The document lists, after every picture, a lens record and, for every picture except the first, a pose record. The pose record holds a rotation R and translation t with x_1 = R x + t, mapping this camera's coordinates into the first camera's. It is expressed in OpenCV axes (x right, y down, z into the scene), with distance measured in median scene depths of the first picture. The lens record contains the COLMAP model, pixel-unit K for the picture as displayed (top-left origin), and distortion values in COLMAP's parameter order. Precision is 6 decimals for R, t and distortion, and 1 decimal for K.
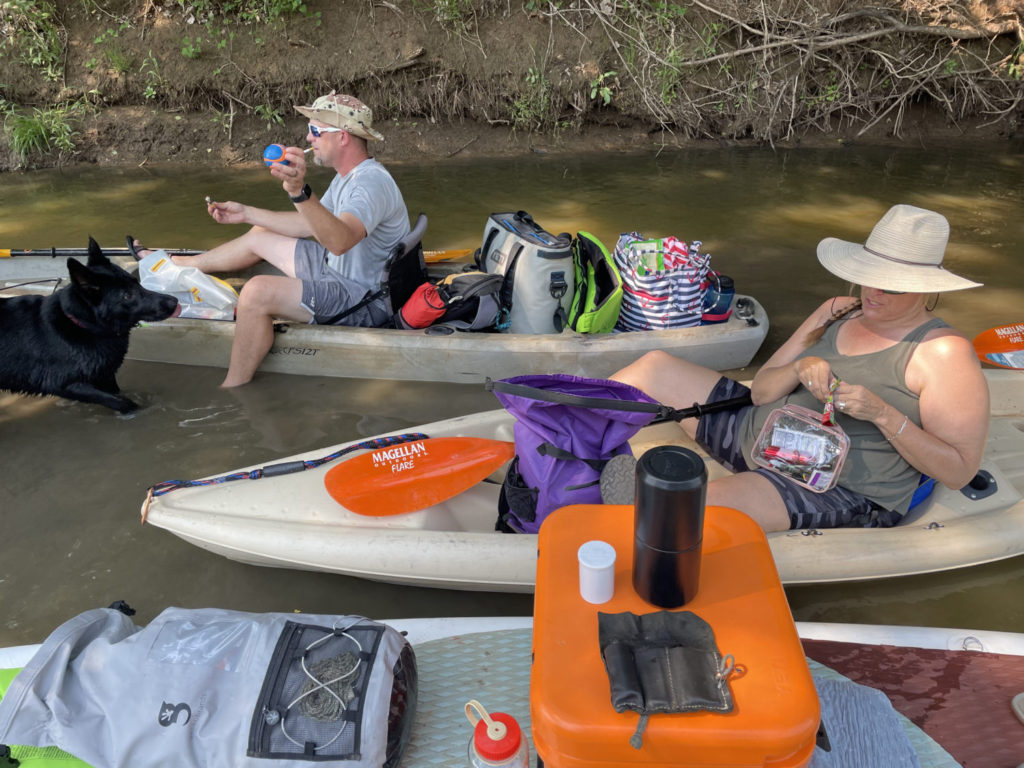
lens RADIAL K [[770.5, 0, 526.3], [0, 770.5, 367.3], [0, 0, 1]] dist [0.066160, -0.097235]
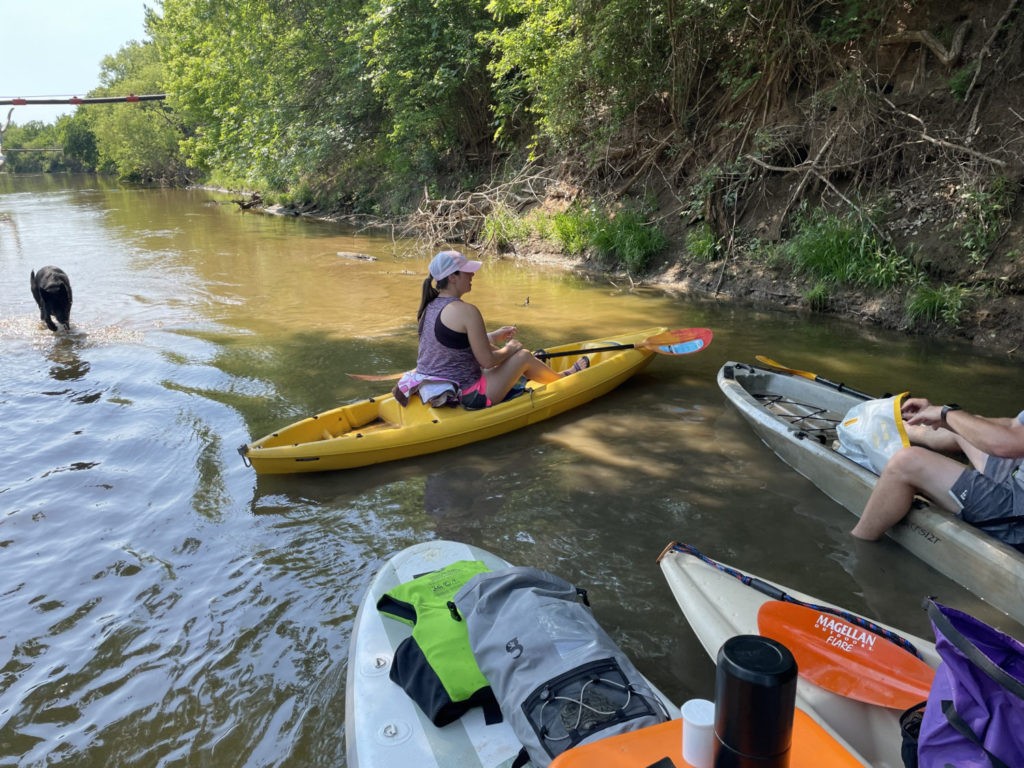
lens RADIAL K [[770.5, 0, 520.8], [0, 770.5, 397.6], [0, 0, 1]] dist [0.066160, -0.097235]
pose [[0.385573, 0.279330, -0.879379, 0.149081], [-0.446551, 0.890512, 0.087071, -0.015752], [0.807419, 0.359115, 0.468093, 0.051957]]
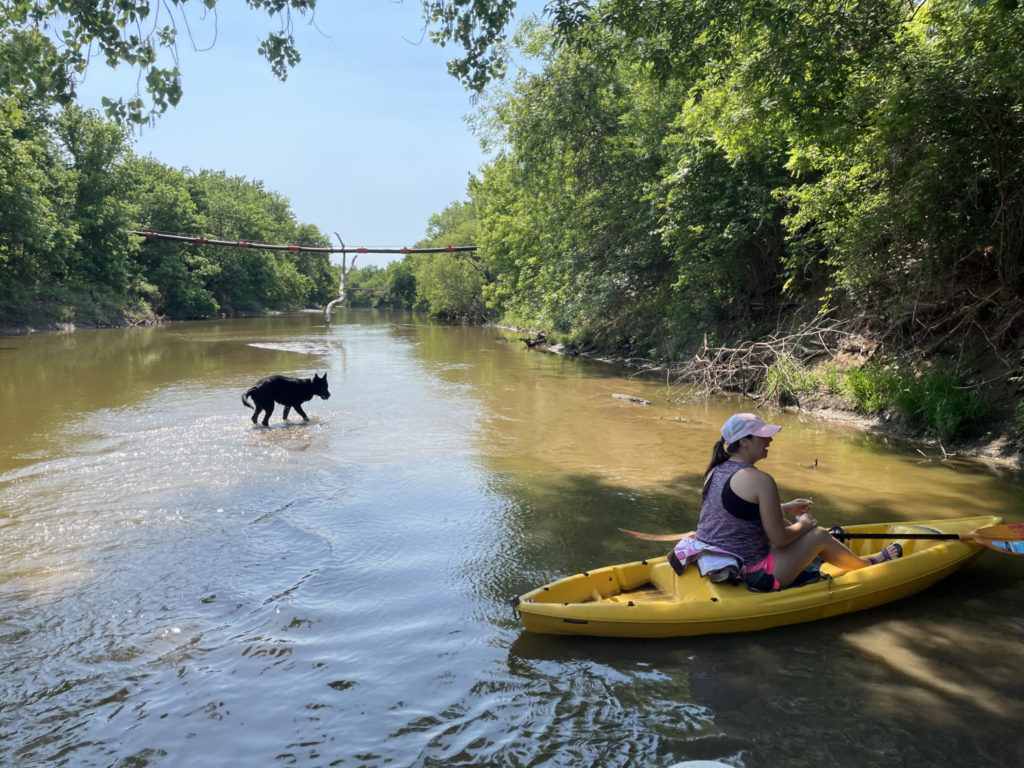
lens RADIAL K [[770.5, 0, 513.7], [0, 770.5, 390.6], [0, 0, 1]] dist [0.066160, -0.097235]
pose [[0.044526, 0.128371, -0.990726, 0.111585], [-0.501606, 0.860510, 0.088955, -0.022120], [0.863949, 0.492994, 0.102707, 0.032858]]
